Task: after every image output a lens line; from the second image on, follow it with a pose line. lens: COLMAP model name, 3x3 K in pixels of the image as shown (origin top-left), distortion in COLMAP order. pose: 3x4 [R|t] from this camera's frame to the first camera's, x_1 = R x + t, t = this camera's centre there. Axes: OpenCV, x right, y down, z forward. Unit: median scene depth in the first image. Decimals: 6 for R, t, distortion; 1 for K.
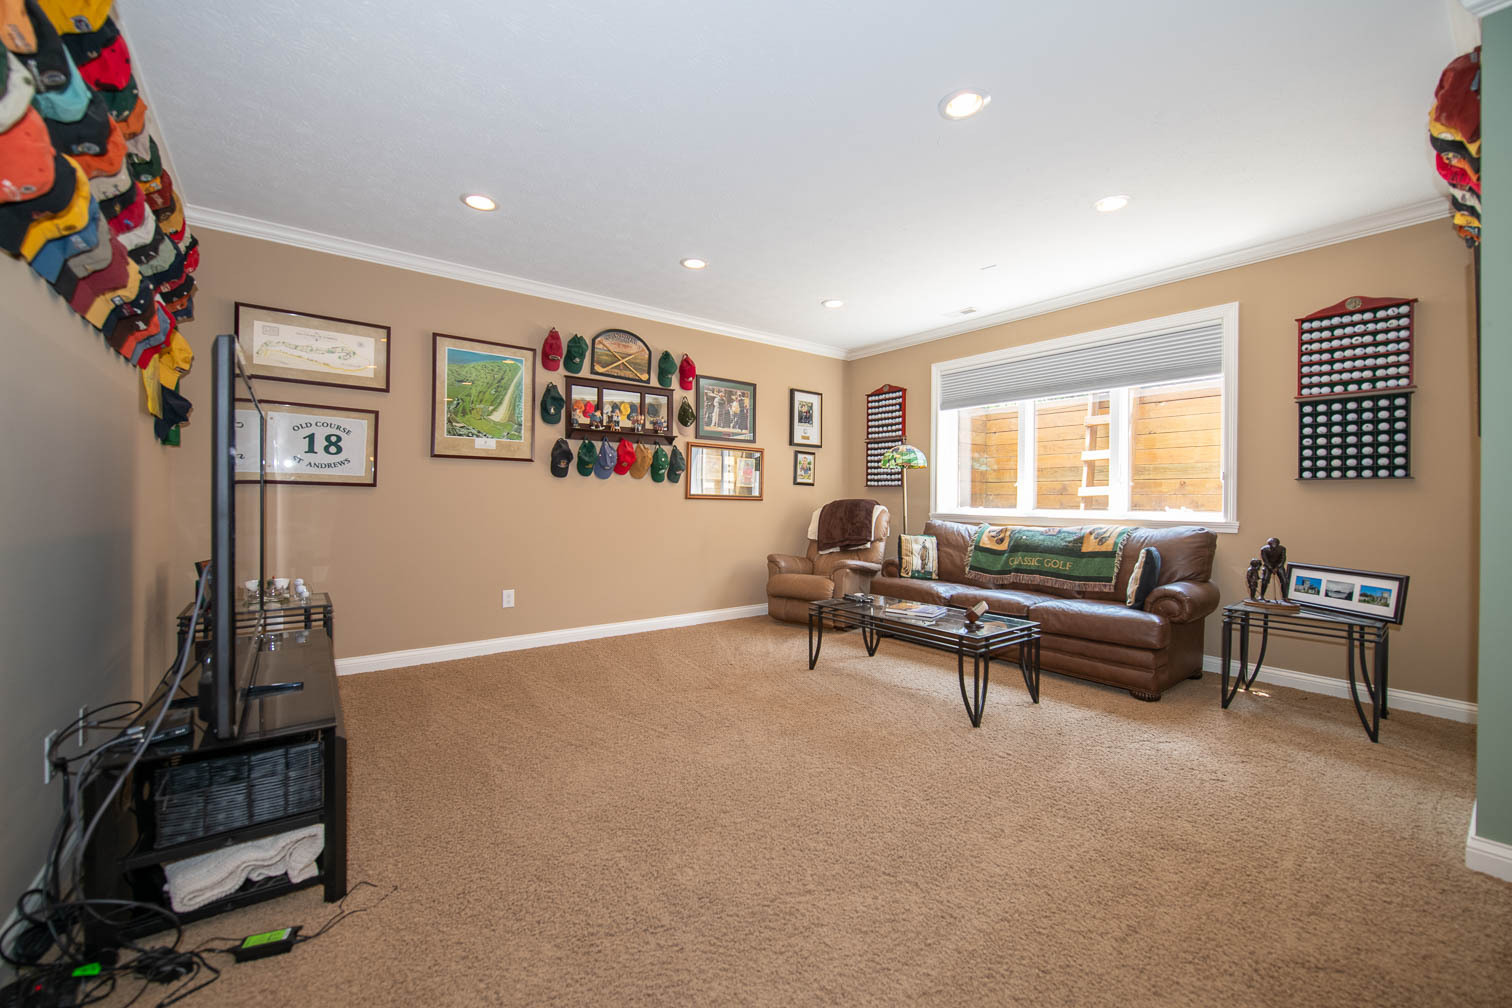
lens RADIAL K [[598.9, 0, 756.0], [0, 598.9, 504.0], [0, 0, 1]] dist [0.000781, 0.000122]
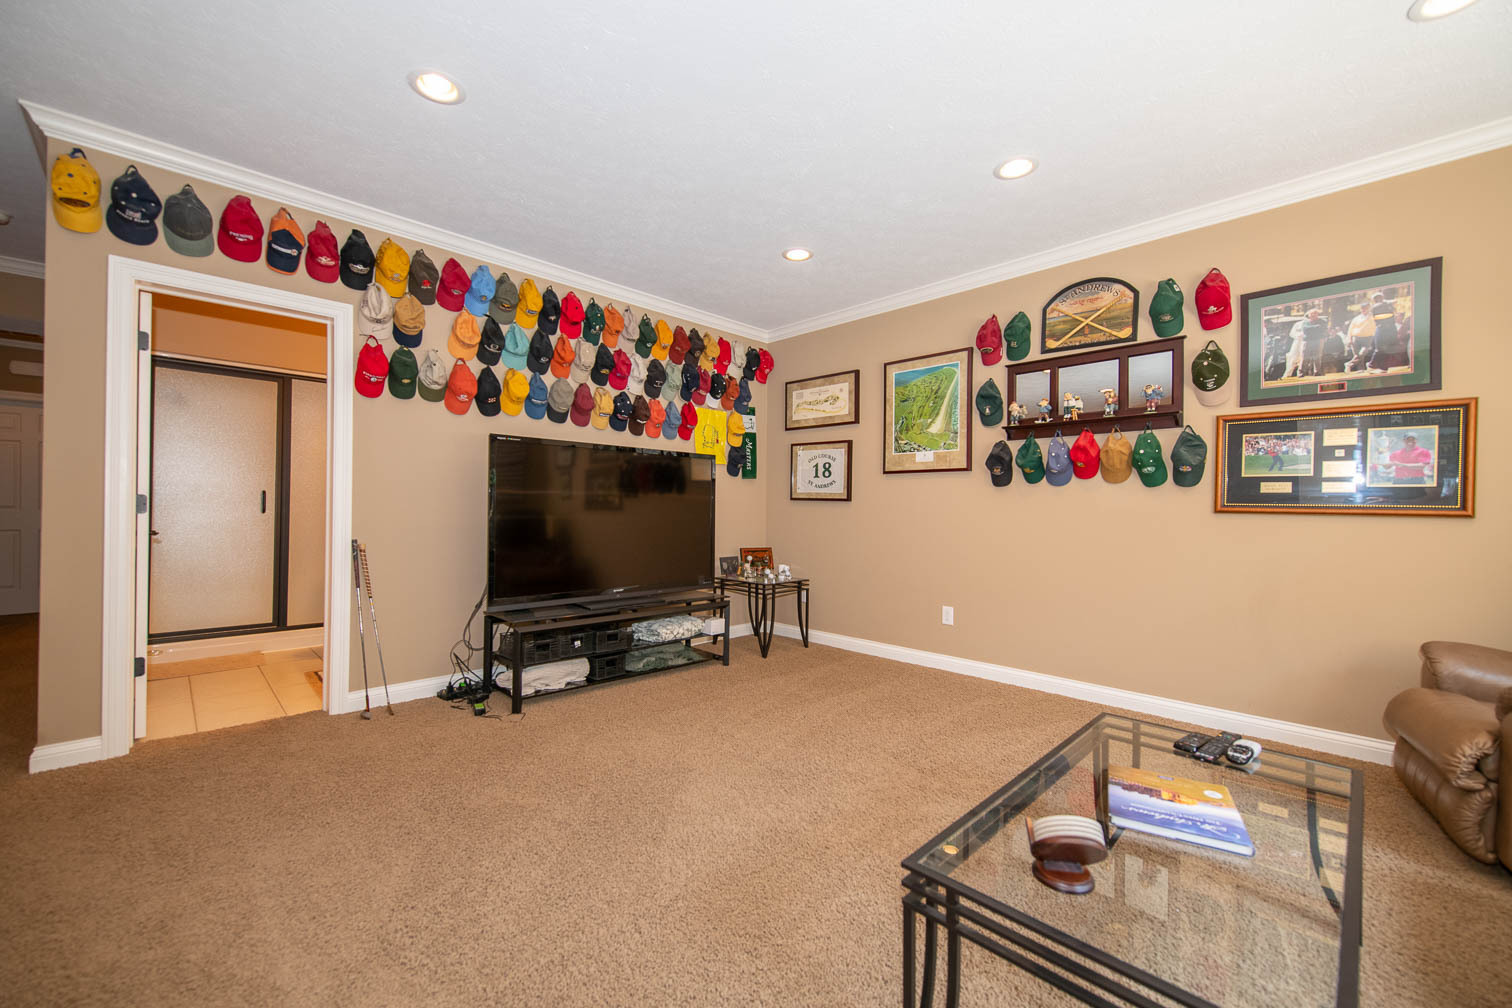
lens RADIAL K [[598.9, 0, 756.0], [0, 598.9, 504.0], [0, 0, 1]] dist [0.000781, 0.000122]
pose [[0.113522, -0.011435, -0.993470, 0.483470], [-0.015407, 0.999793, -0.013268, -0.002936], [0.993416, 0.016812, 0.113322, 0.560065]]
